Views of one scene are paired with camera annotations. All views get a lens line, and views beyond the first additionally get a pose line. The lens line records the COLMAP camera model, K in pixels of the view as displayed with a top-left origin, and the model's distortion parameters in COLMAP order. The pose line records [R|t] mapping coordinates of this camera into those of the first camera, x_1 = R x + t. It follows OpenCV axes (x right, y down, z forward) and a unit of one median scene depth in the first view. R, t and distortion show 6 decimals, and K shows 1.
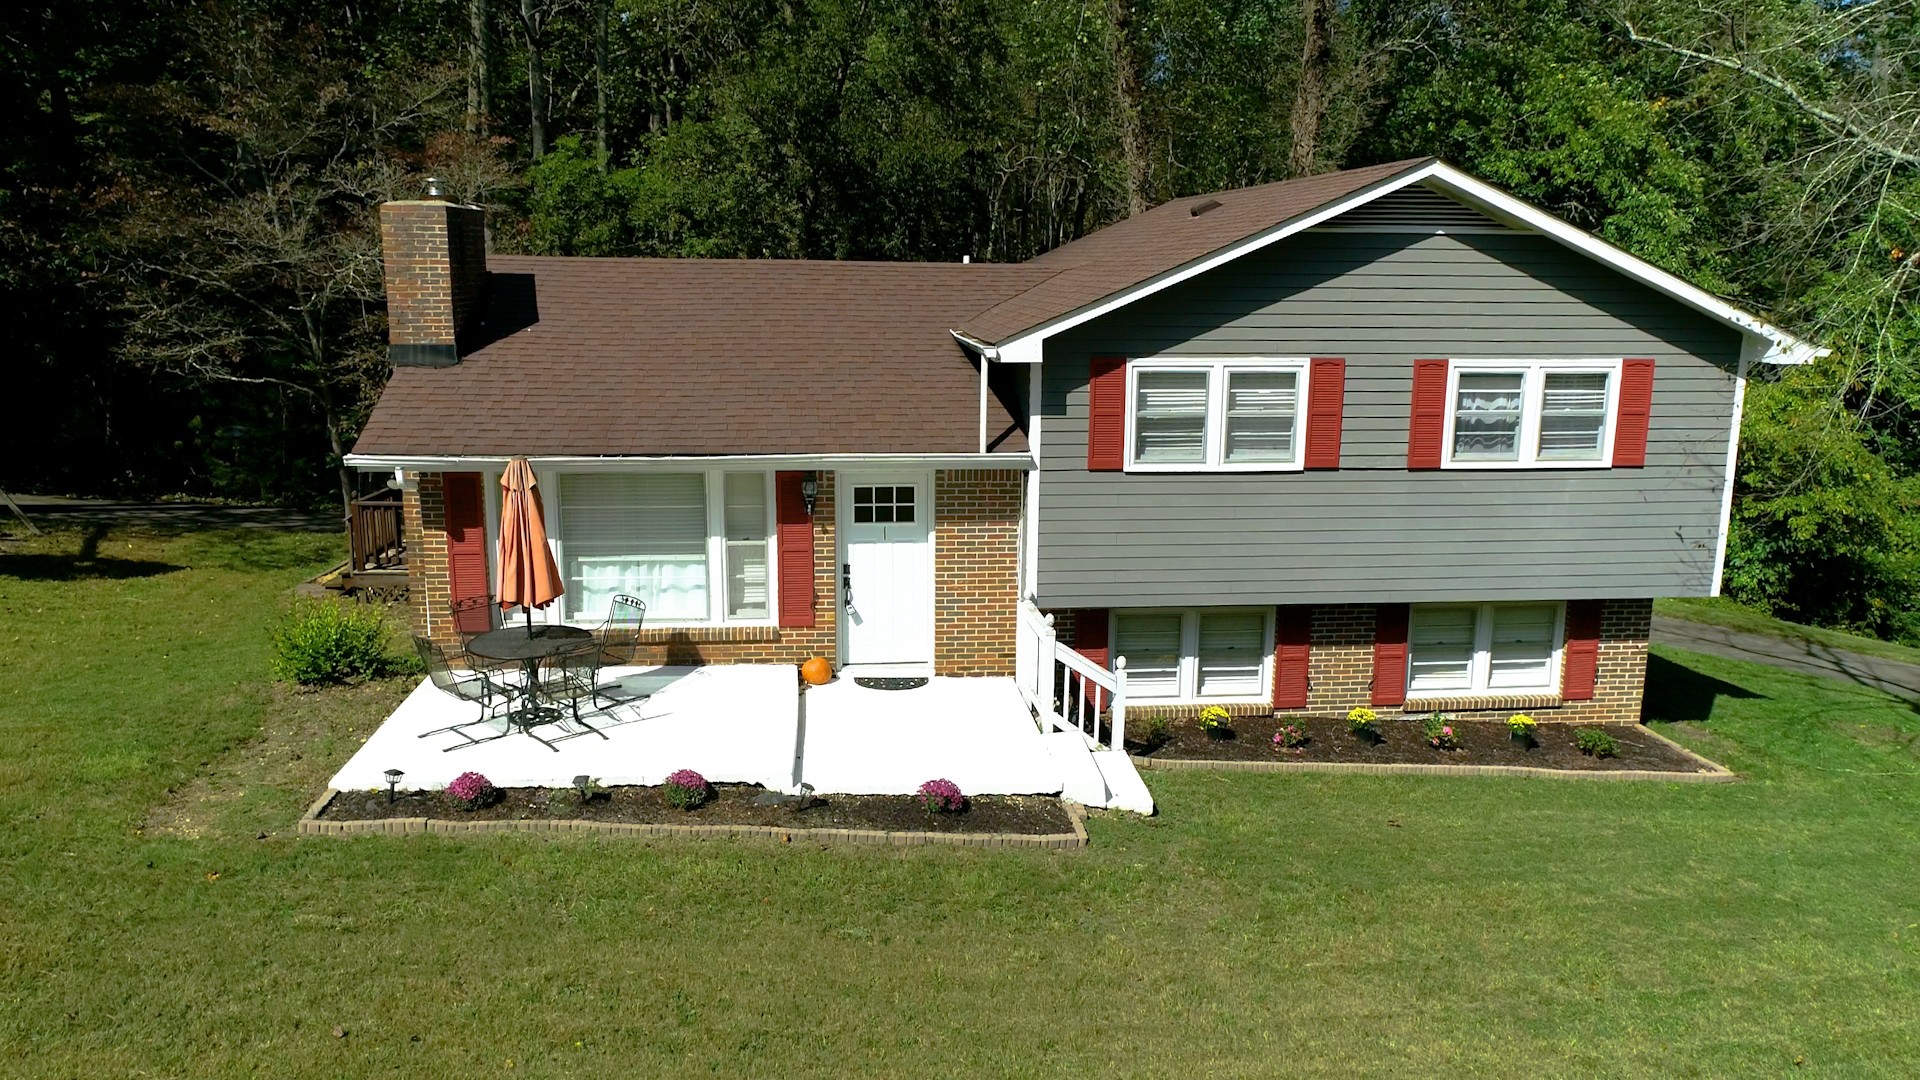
lens RADIAL K [[1367.3, 0, 951.4], [0, 1367.3, 537.1], [0, 0, 1]] dist [-0.021057, 0.009328]
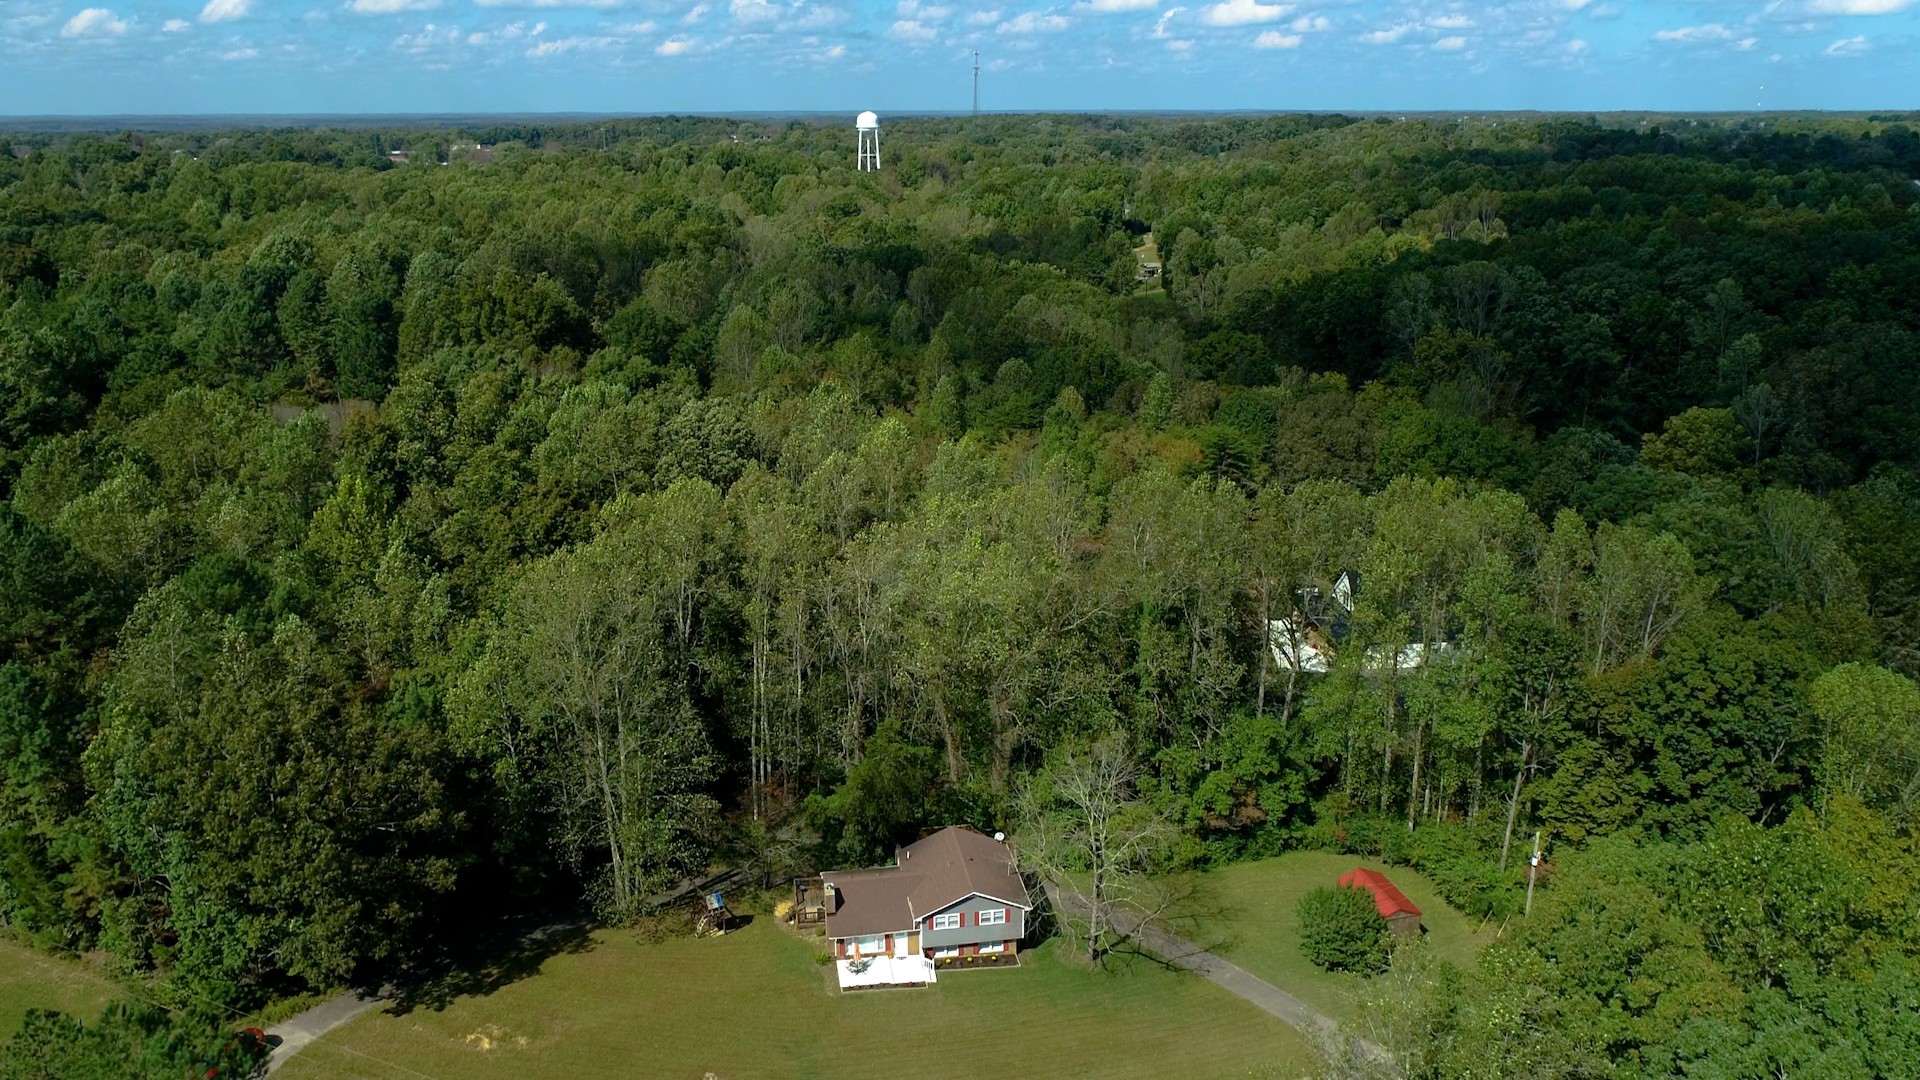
lens RADIAL K [[1367.3, 0, 957.3], [0, 1367.3, 533.4], [0, 0, 1]] dist [-0.021057, 0.009328]
pose [[0.997668, -0.032363, 0.060100, -0.112062], [0.028370, 0.997407, 0.066140, -2.566781], [-0.062085, -0.064281, 0.995999, -5.943504]]
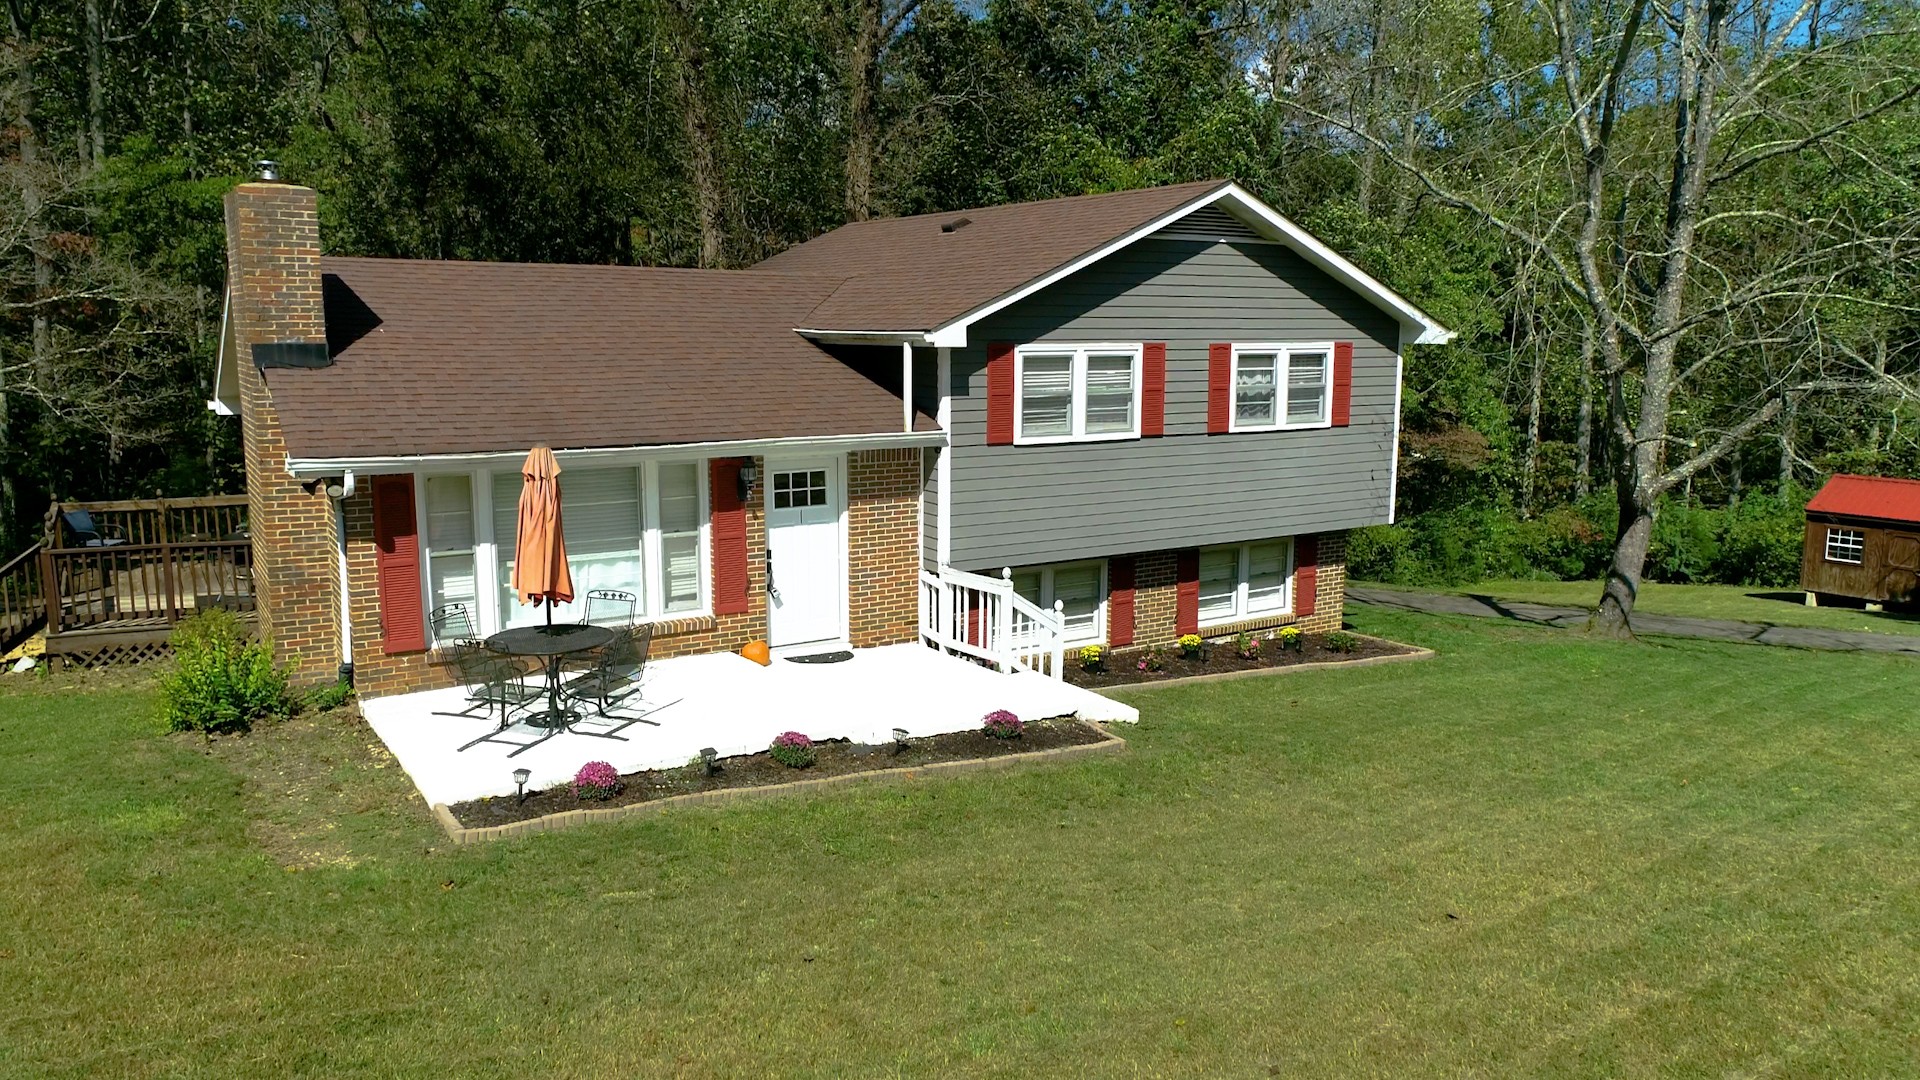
lens RADIAL K [[1367.3, 0, 967.5], [0, 1367.3, 536.9], [0, 0, 1]] dist [-0.021057, 0.009328]
pose [[0.888200, -0.075408, 0.453226, -0.423011], [0.092911, 0.995539, -0.016443, 0.042806], [-0.449964, 0.056714, 0.891244, 0.011253]]
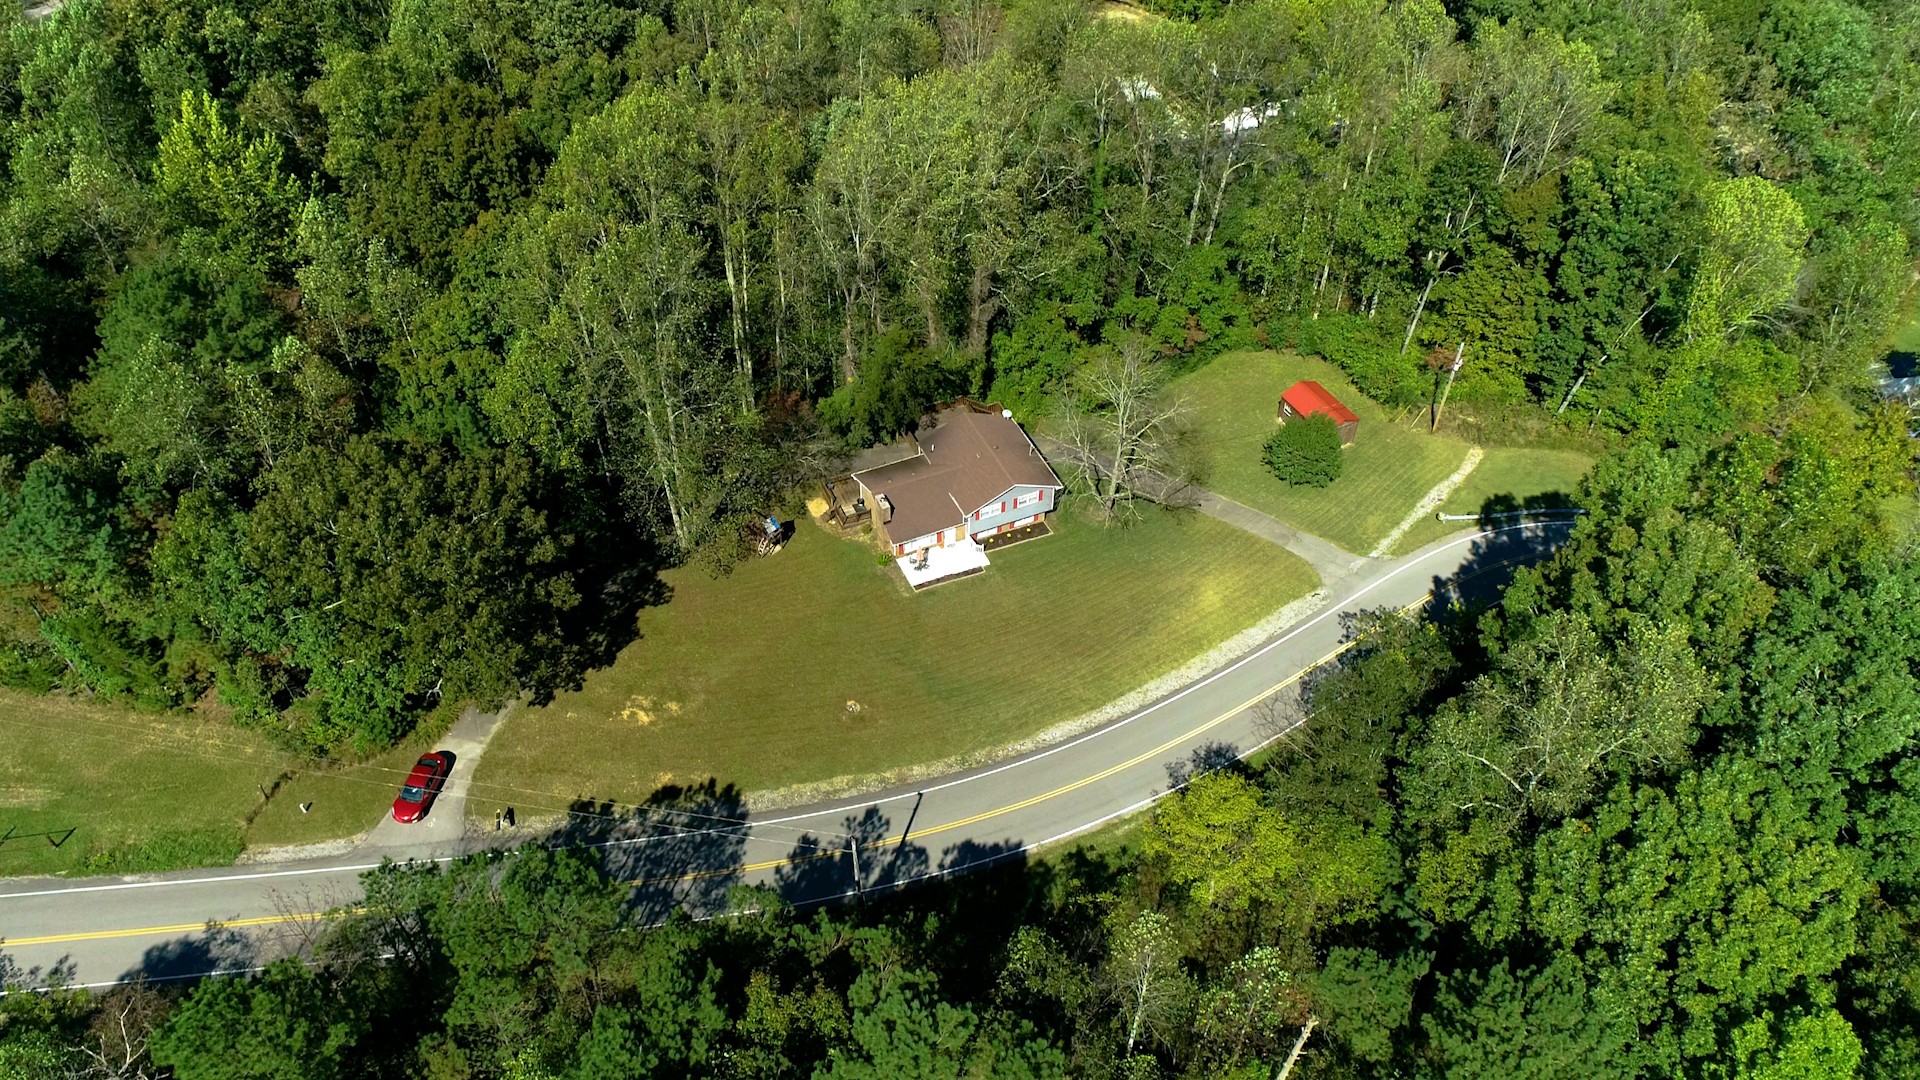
lens RADIAL K [[1367.3, 0, 953.0], [0, 1367.3, 546.2], [0, 0, 1]] dist [-0.021057, 0.009328]
pose [[0.945371, -0.229894, 0.231132, -1.866304], [0.066860, 0.830664, 0.552746, -4.264596], [-0.319066, -0.507096, 0.800656, -5.314230]]
